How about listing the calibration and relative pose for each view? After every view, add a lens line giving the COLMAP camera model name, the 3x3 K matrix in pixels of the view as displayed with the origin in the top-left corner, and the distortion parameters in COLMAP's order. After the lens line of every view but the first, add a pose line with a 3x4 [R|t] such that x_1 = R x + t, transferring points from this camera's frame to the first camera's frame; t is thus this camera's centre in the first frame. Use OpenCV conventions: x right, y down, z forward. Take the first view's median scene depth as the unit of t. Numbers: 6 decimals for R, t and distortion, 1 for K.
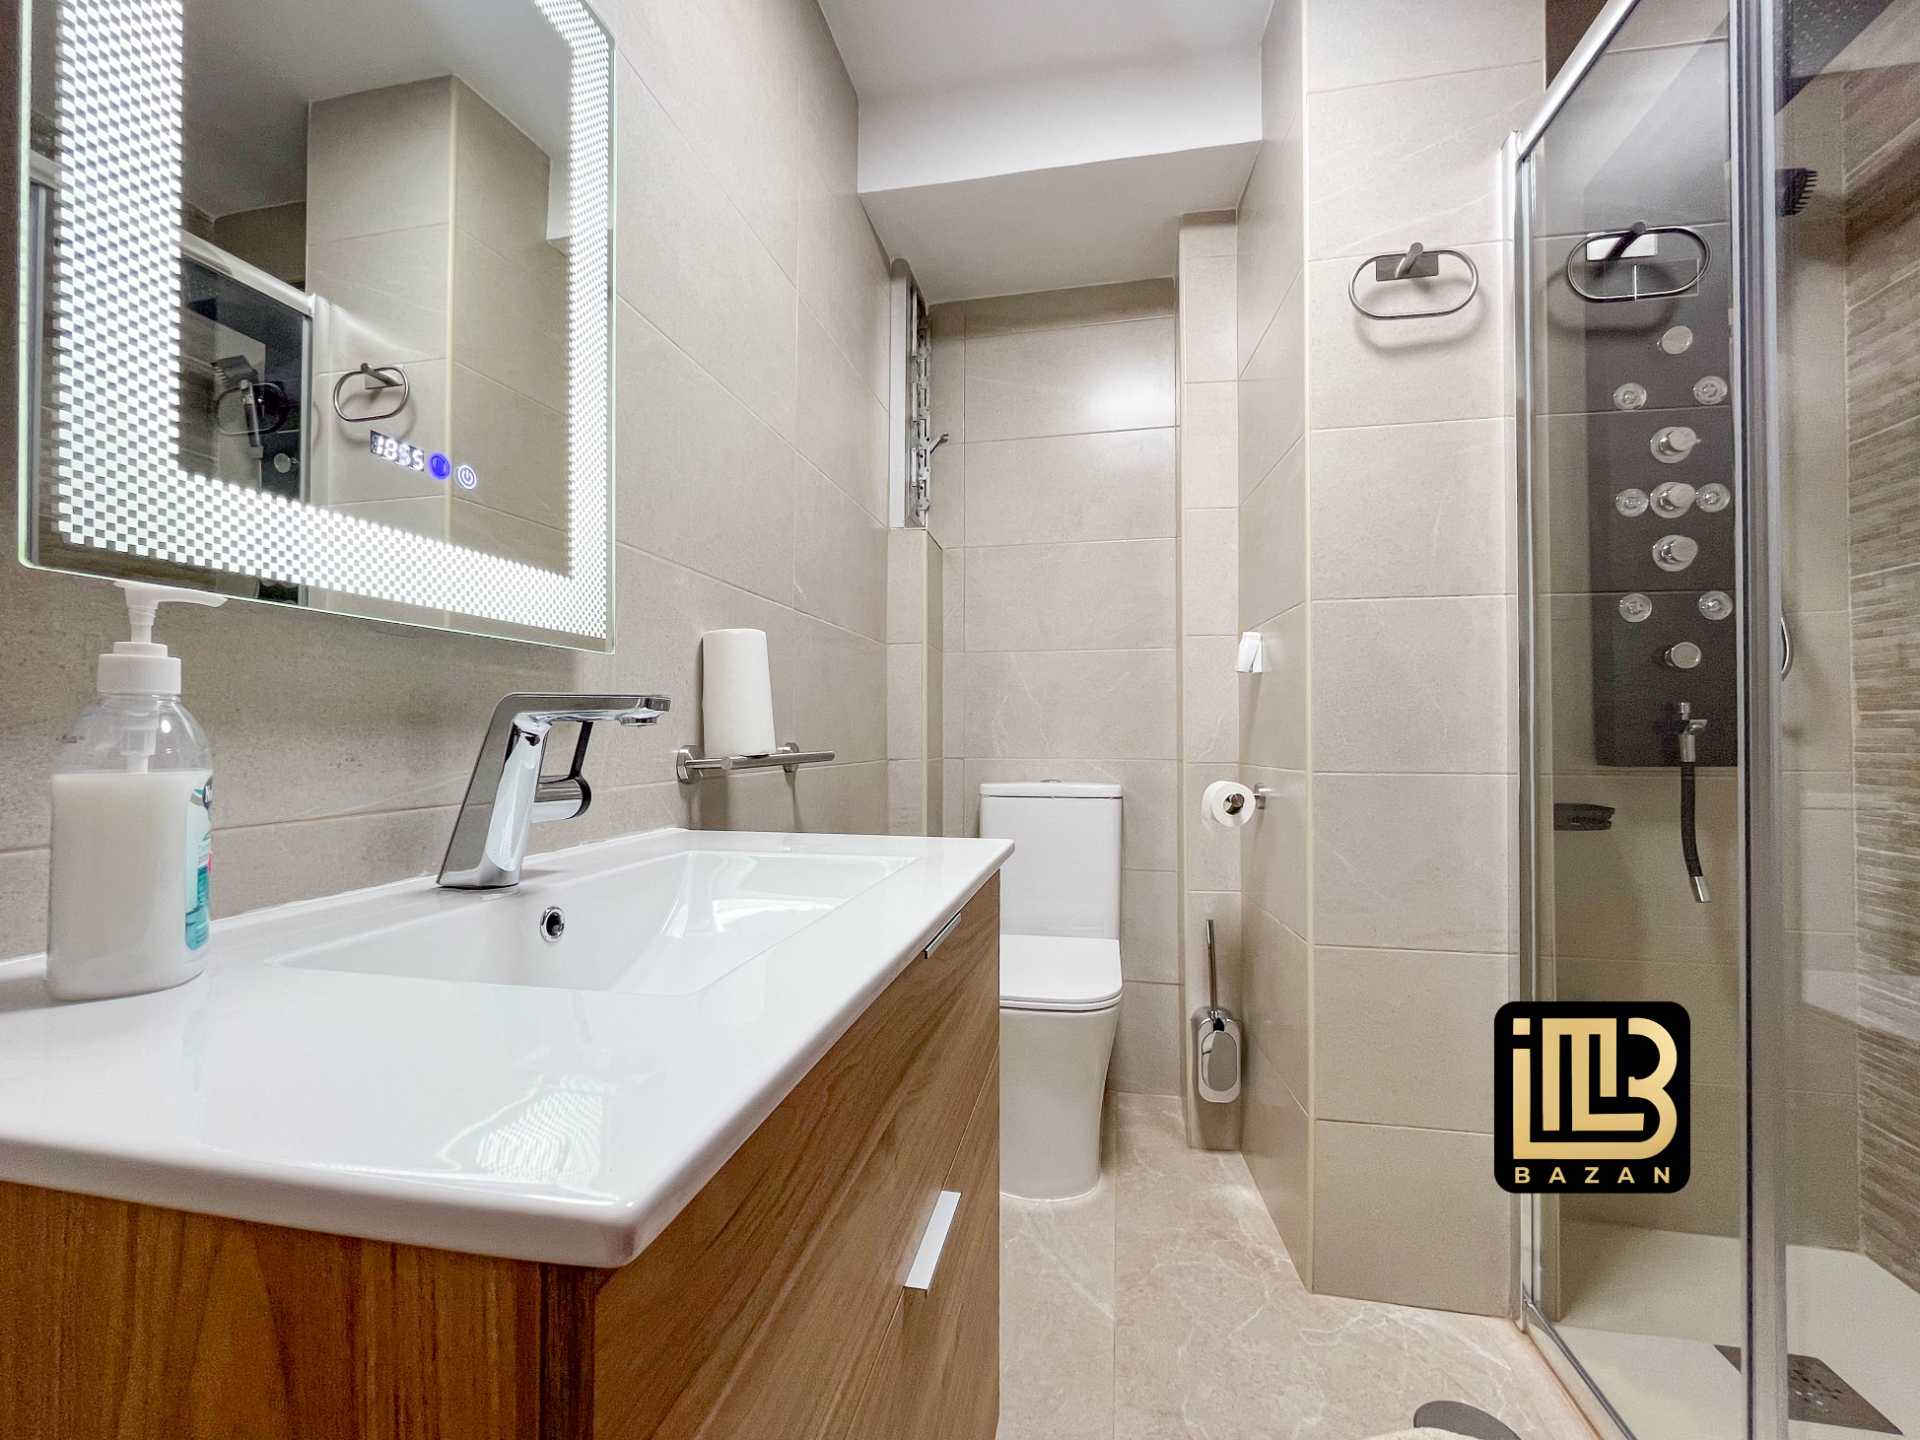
lens RADIAL K [[798.8, 0, 963.5], [0, 798.8, 725.0], [0, 0, 1]] dist [0.000049, -0.001387]
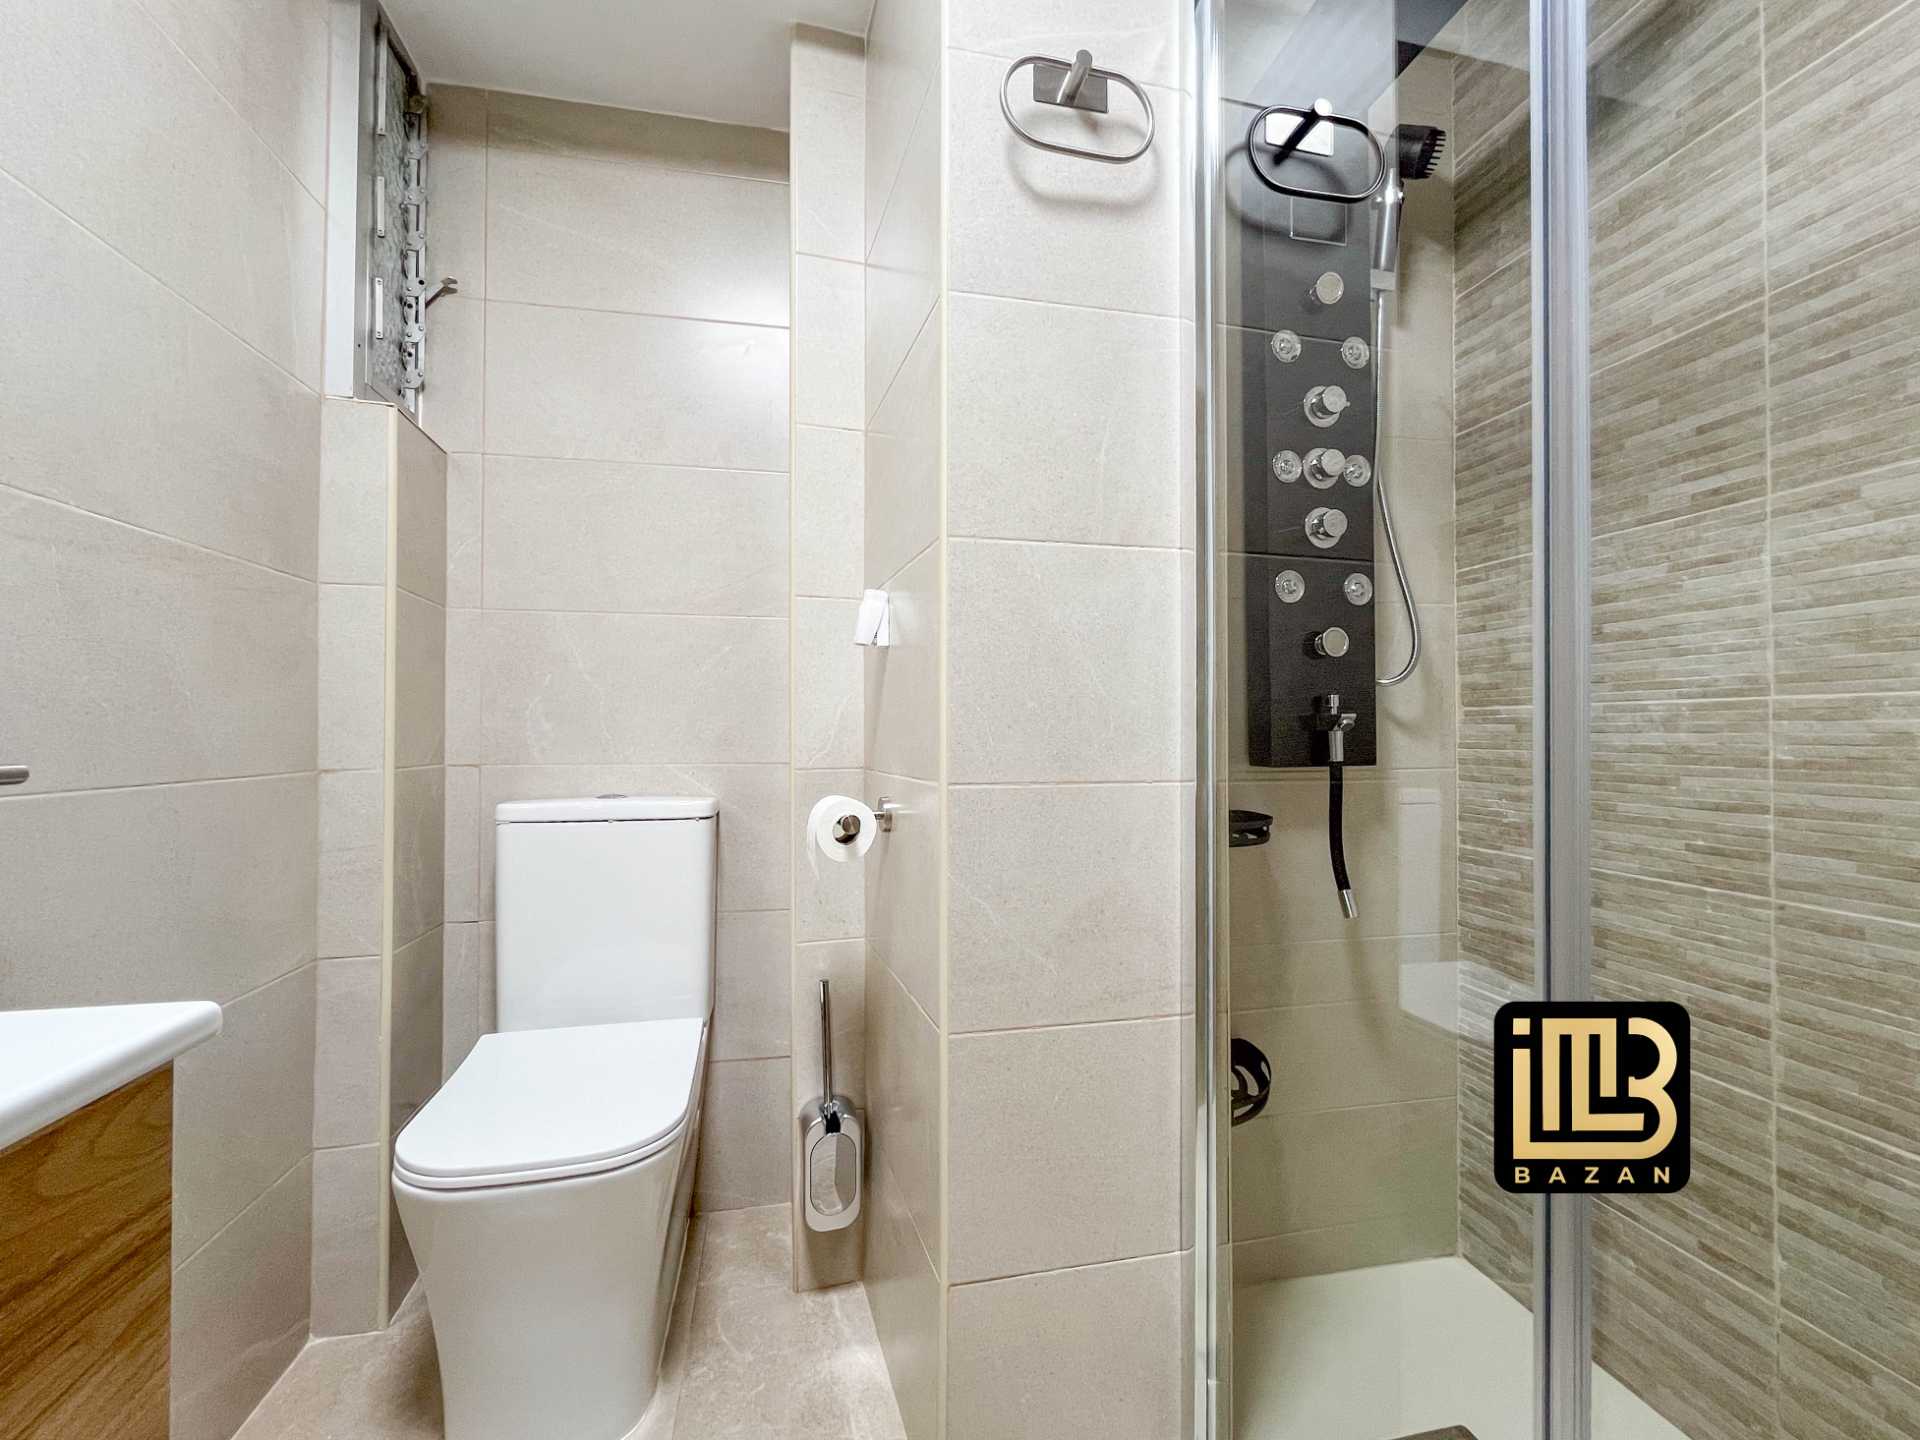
lens RADIAL K [[798.8, 0, 958.4], [0, 798.8, 723.2], [0, 0, 1]] dist [0.000049, -0.001387]
pose [[0.917363, 0.004237, 0.398028, 0.159670], [-0.005303, 0.999985, 0.001579, 0.004136], [-0.398015, -0.003559, 0.917372, 0.340861]]
